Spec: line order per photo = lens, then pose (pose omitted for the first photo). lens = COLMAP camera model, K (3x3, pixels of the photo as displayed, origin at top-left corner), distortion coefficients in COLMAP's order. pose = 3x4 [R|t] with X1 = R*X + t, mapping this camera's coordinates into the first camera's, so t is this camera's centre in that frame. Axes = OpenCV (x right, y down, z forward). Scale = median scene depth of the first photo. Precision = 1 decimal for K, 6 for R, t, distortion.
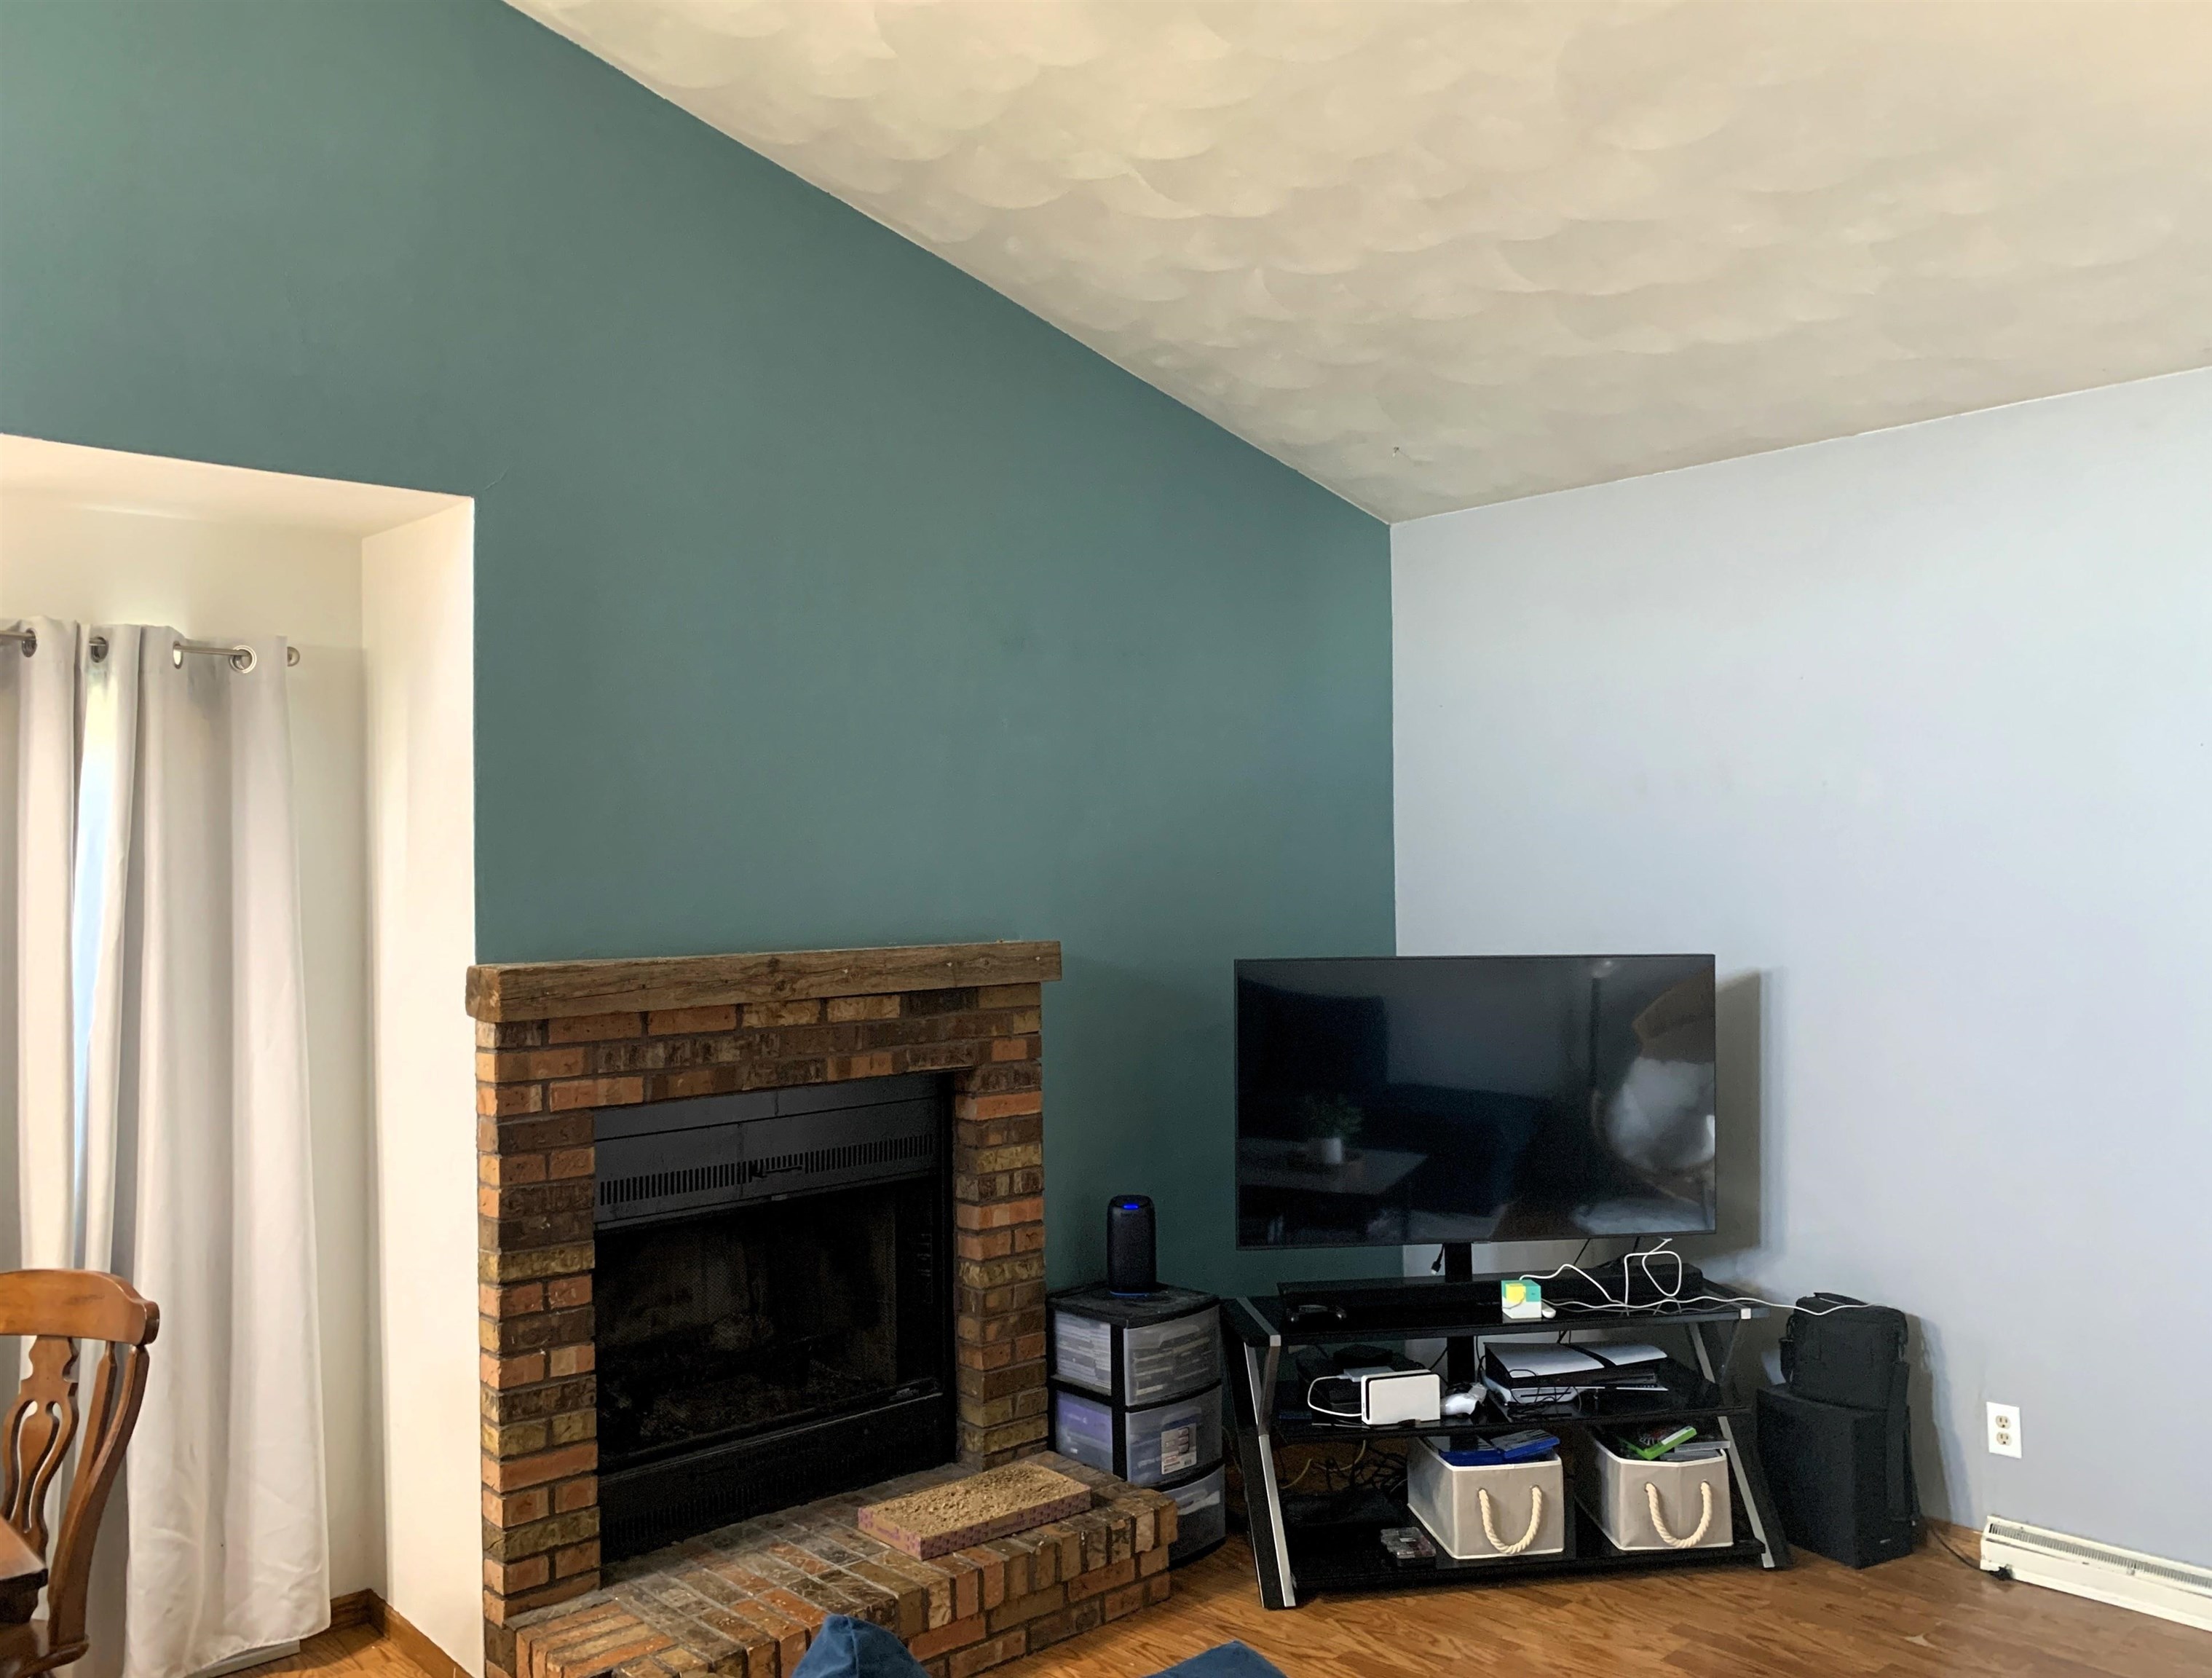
lens RADIAL K [[1784.8, 0, 1109.2], [0, 1784.8, 841.0], [0, 0, 1]] dist [-0.000500, -0.003233]
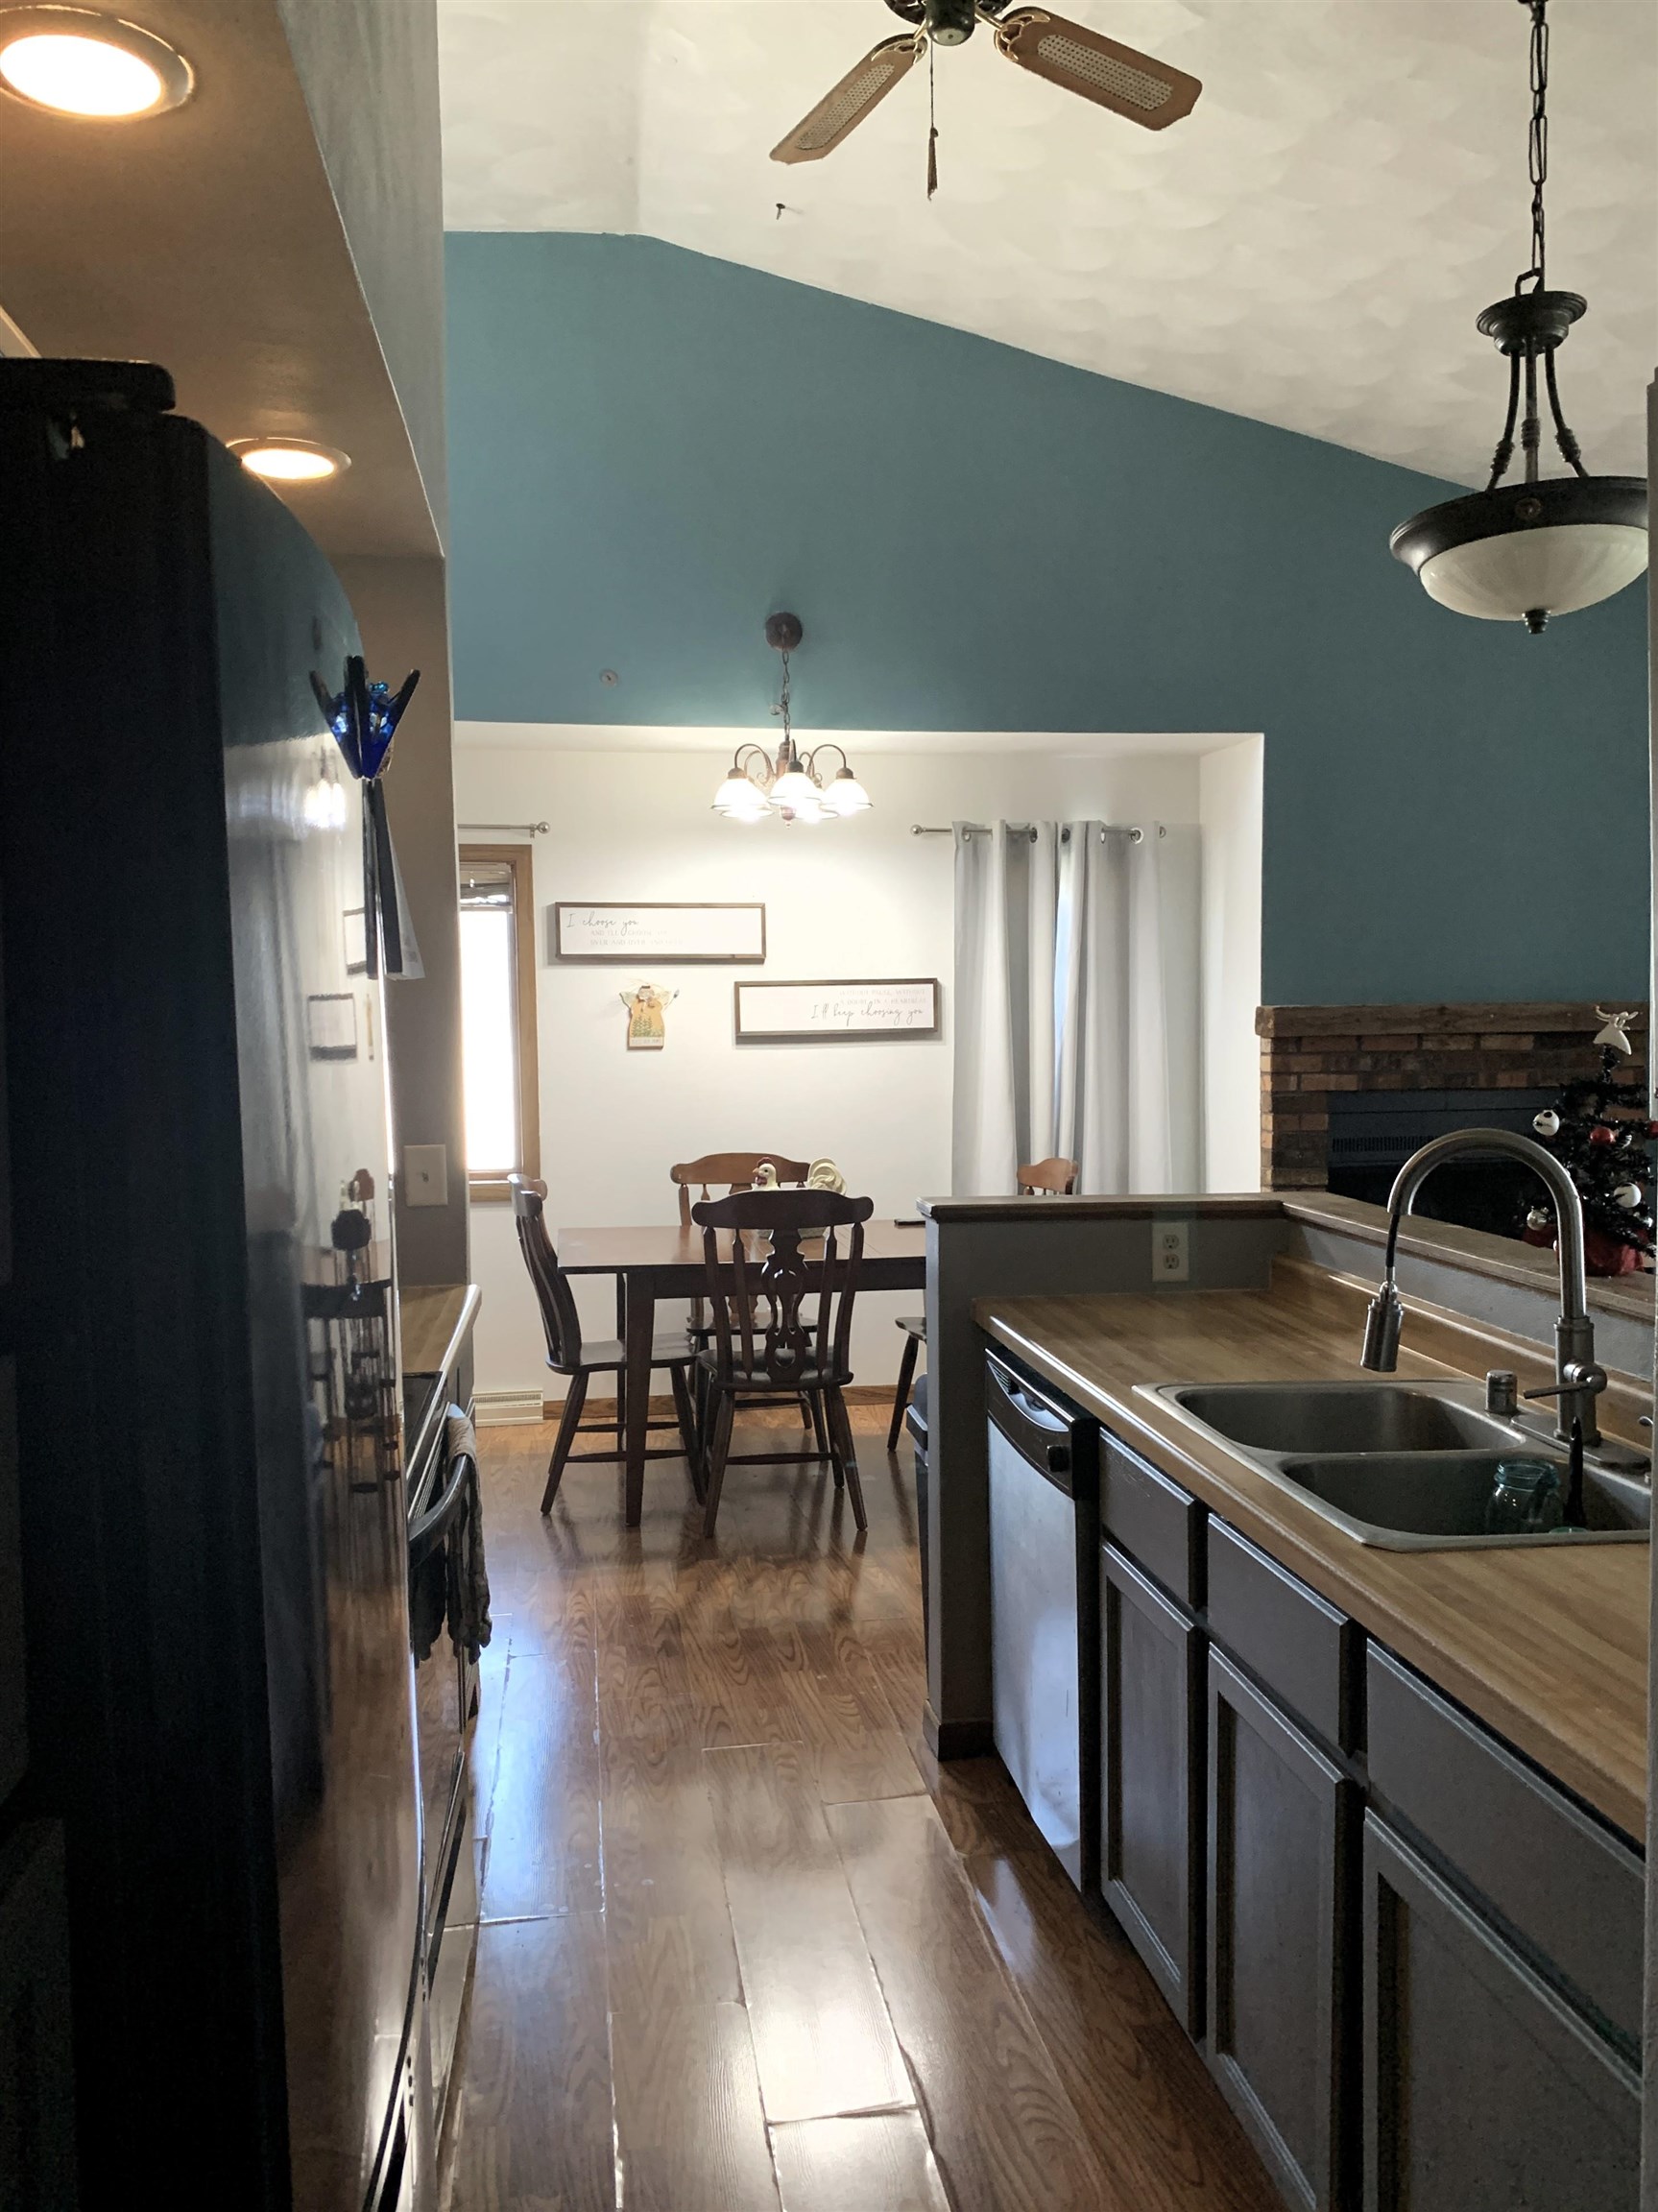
lens RADIAL K [[1741.1, 0, 828.8], [0, 1741.1, 1112.7], [0, 0, 1]] dist [0.015420, -0.023107]
pose [[0.824978, 0.035281, -0.564063, 0.255341], [0.007169, 0.997316, 0.072864, 0.044784], [0.565120, -0.064155, 0.822511, -0.633452]]
